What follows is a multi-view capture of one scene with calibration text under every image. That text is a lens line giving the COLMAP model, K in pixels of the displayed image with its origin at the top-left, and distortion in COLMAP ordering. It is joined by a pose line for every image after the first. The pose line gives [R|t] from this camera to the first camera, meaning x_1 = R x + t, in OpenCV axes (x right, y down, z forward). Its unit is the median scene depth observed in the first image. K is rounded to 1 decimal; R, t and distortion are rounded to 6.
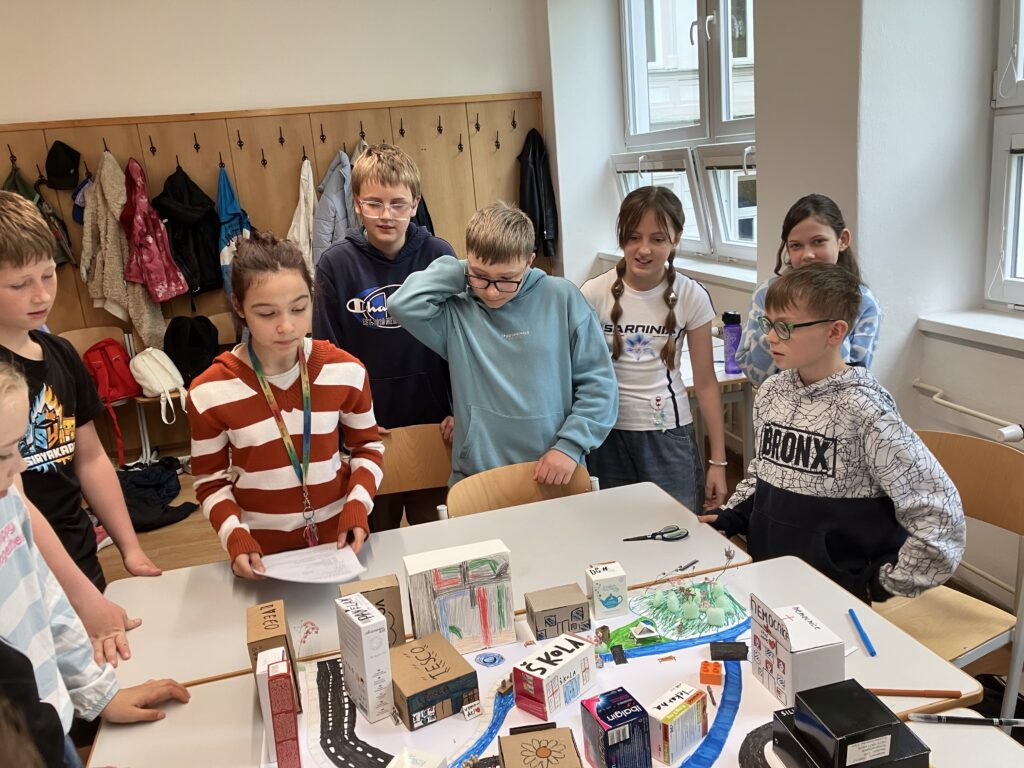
lens RADIAL K [[851.1, 0, 510.2], [0, 851.1, 387.7], [0, 0, 1]] dist [-0.004034, 0.042989]
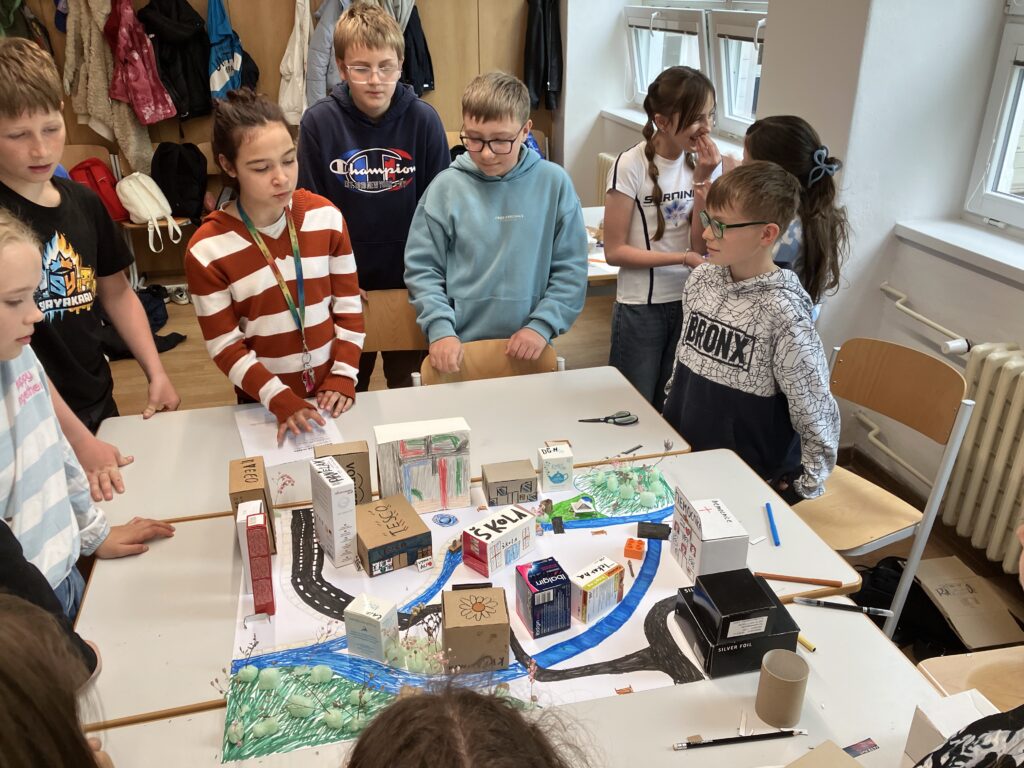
lens RADIAL K [[838.2, 0, 514.6], [0, 838.2, 404.9], [0, 0, 1]] dist [0.074338, -0.086704]
pose [[0.996167, 0.082982, 0.027656, 0.023327], [-0.086859, 0.975761, 0.200863, -0.061083], [-0.010318, -0.202495, 0.979229, -0.065223]]
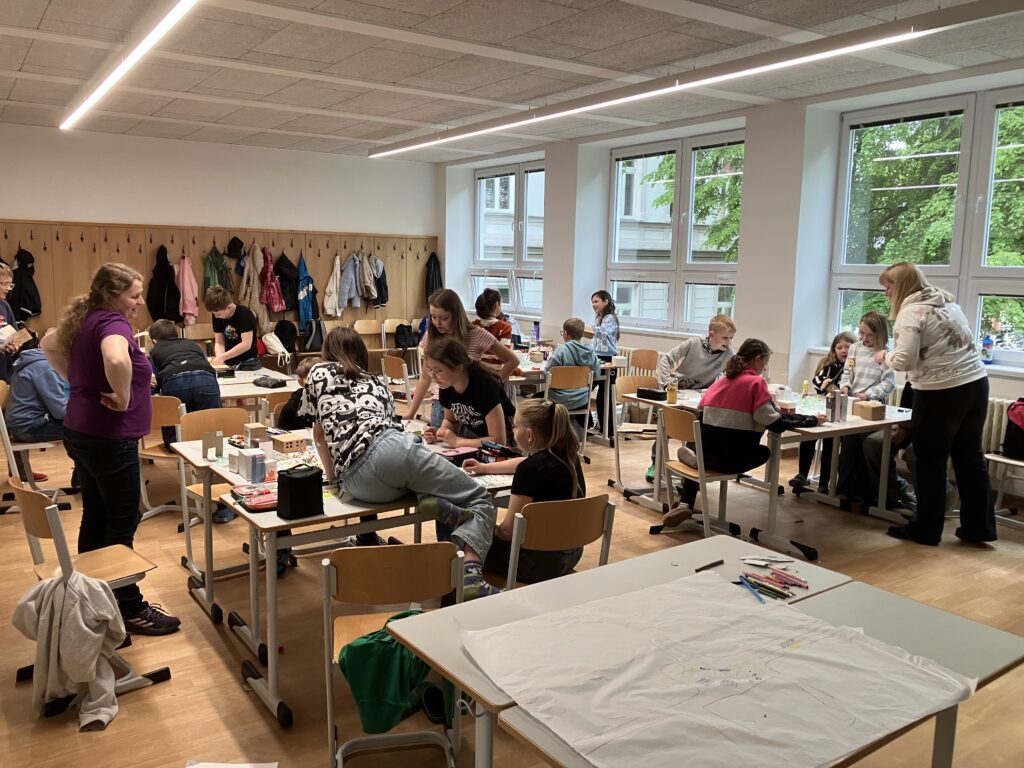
lens RADIAL K [[851.1, 0, 510.2], [0, 851.1, 387.7], [0, 0, 1]] dist [-0.004034, 0.042989]
pose [[0.942658, 0.056451, 0.328952, -1.712264], [-0.016745, 0.992351, -0.122309, 1.082939], [-0.333340, 0.109787, 0.936393, -3.815765]]
